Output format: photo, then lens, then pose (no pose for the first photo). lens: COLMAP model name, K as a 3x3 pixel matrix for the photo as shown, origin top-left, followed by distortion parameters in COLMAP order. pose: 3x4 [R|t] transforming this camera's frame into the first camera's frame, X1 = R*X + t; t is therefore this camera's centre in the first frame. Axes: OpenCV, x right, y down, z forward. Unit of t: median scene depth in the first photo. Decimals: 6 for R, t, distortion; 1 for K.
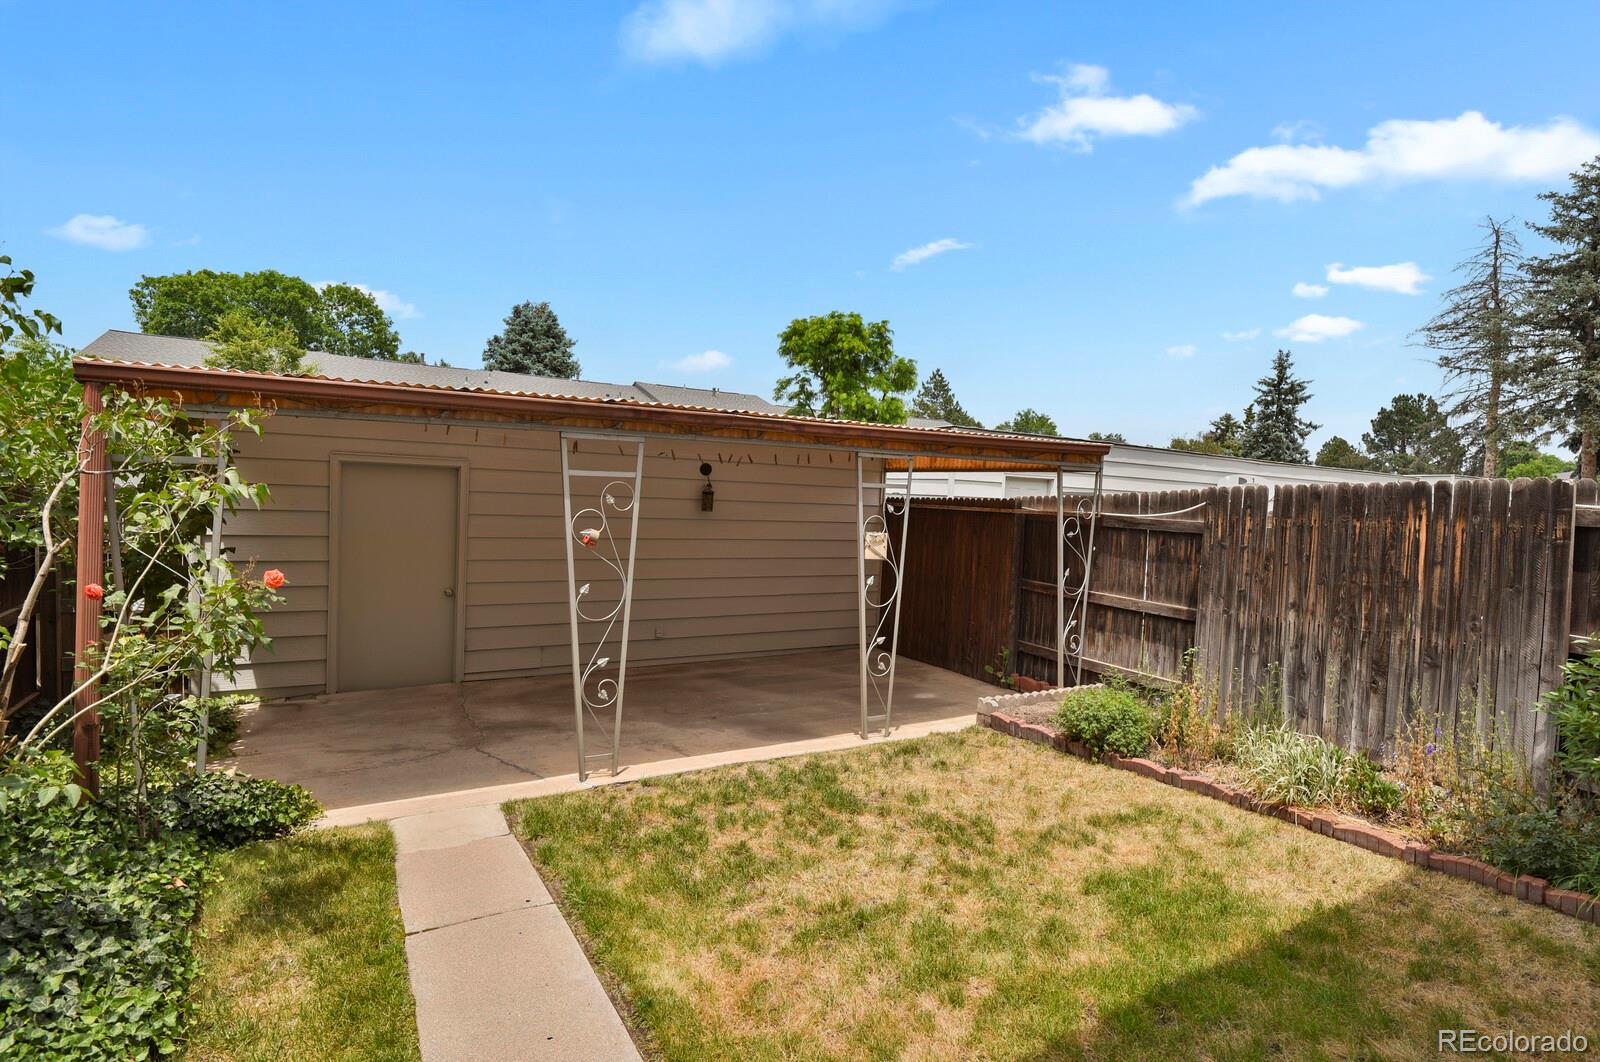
lens RADIAL K [[785.2, 0, 808.8], [0, 785.2, 509.7], [0, 0, 1]] dist [-0.032639, -0.000351]
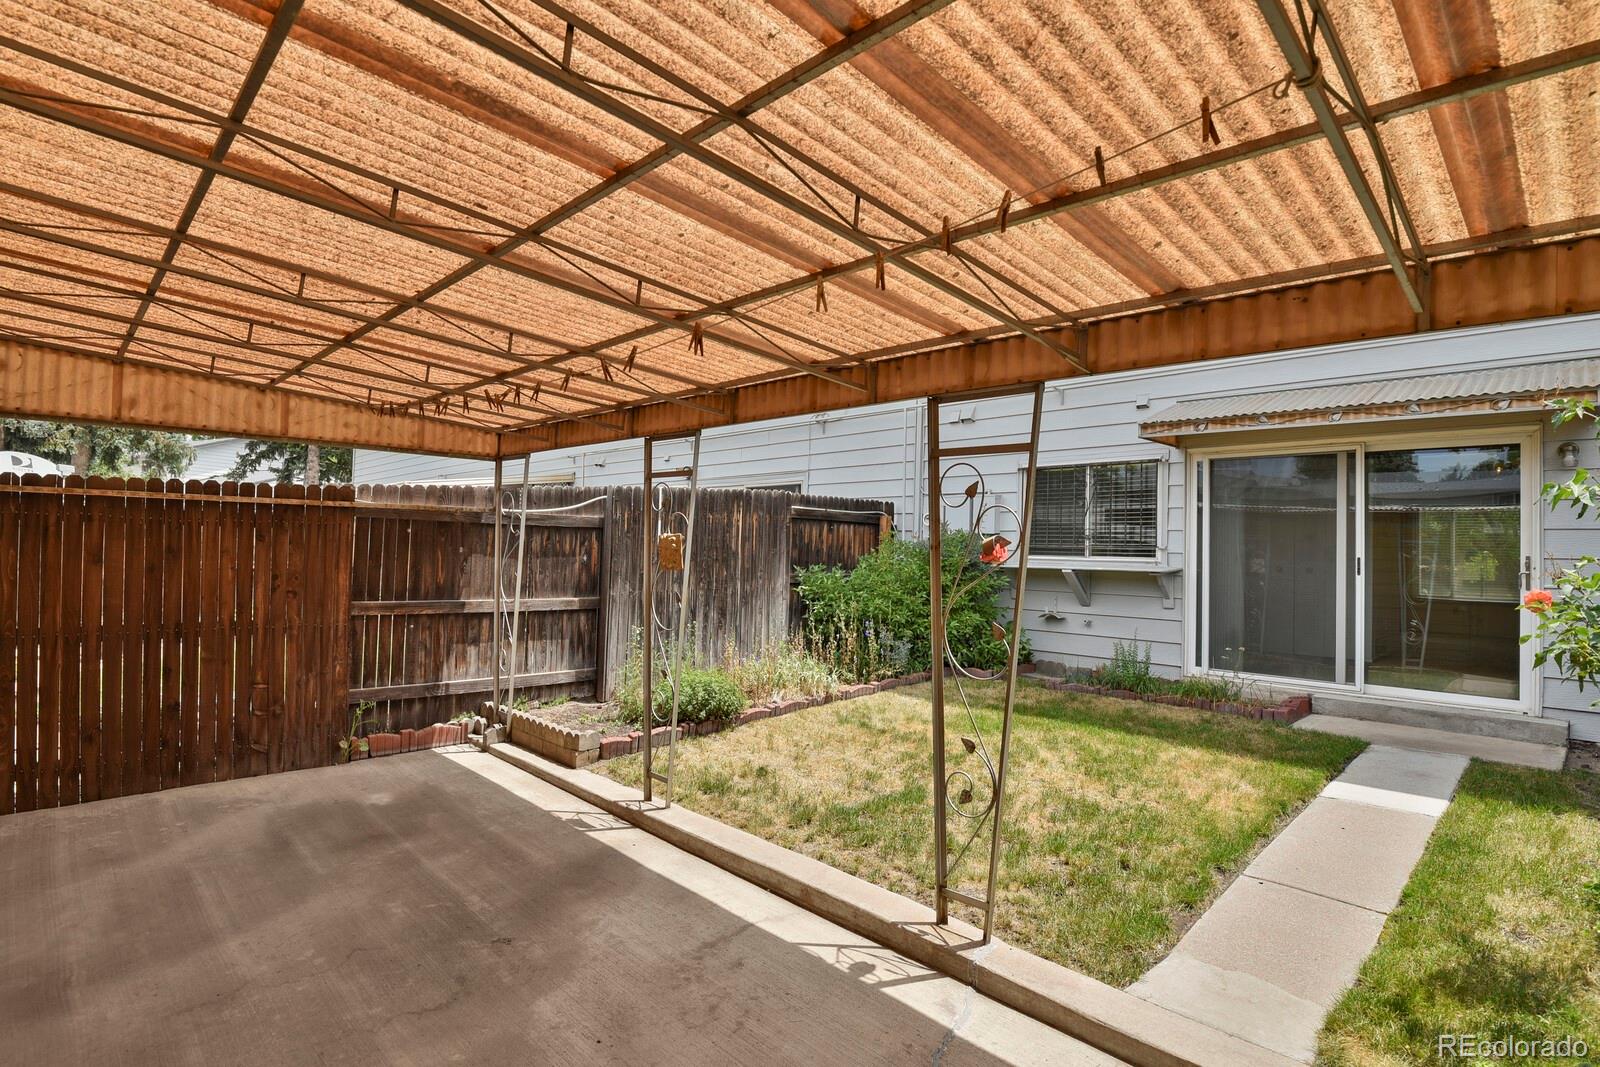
lens RADIAL K [[801.7, 0, 802.2], [0, 801.7, 554.7], [0, 0, 1]] dist [-0.019503, 0.000216]
pose [[-0.238069, -0.059169, 0.969444, -0.677407], [-0.010488, 0.998241, 0.058351, 0.000375], [-0.971192, 0.003724, -0.238271, 1.021832]]
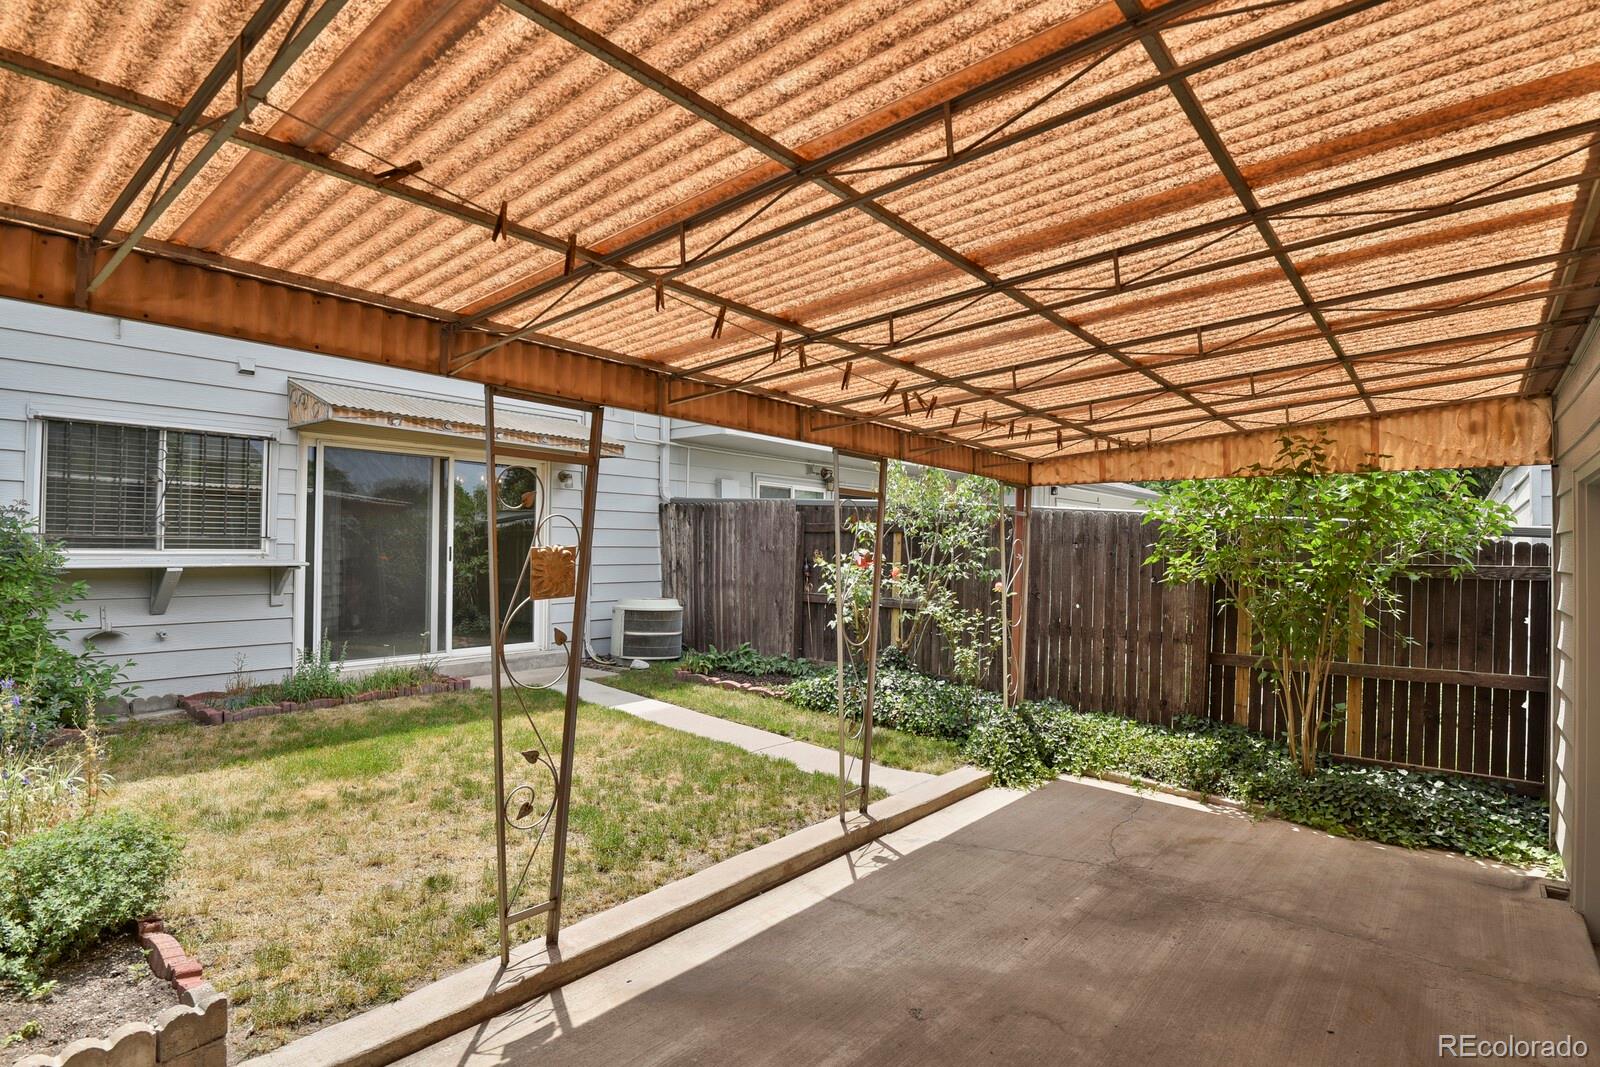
lens RADIAL K [[817.9, 0, 824.9], [0, 817.9, 548.5], [0, 0, 1]] dist [-0.032707, -0.000464]
pose [[-0.929221, -0.059303, -0.364735, 0.110176], [-0.065403, 0.997849, 0.004381, 0.016356], [0.363691, 0.027926, -0.931101, 1.508732]]
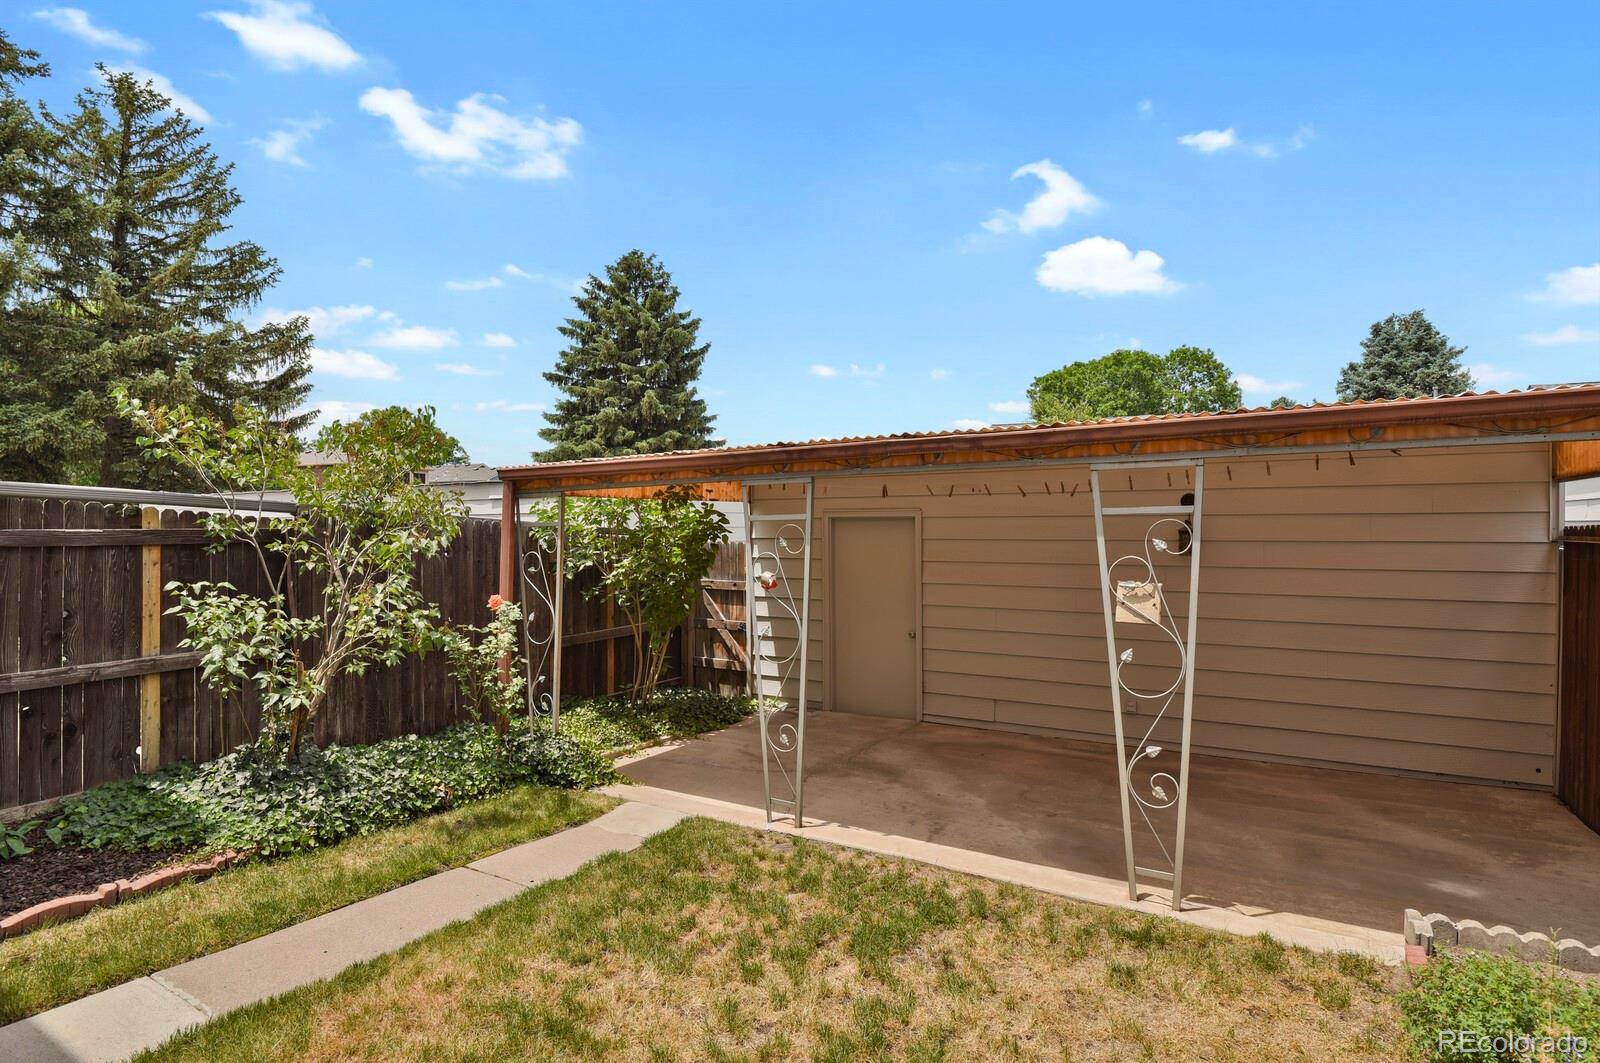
lens RADIAL K [[779.1, 0, 807.0], [0, 779.1, 528.7], [0, 0, 1]] dist [-0.024247, -0.005272]
pose [[0.494859, -0.043673, -0.867875, 0.492041], [0.006777, 0.998900, -0.046402, 0.011914], [0.868947, 0.017081, 0.494611, 0.423991]]
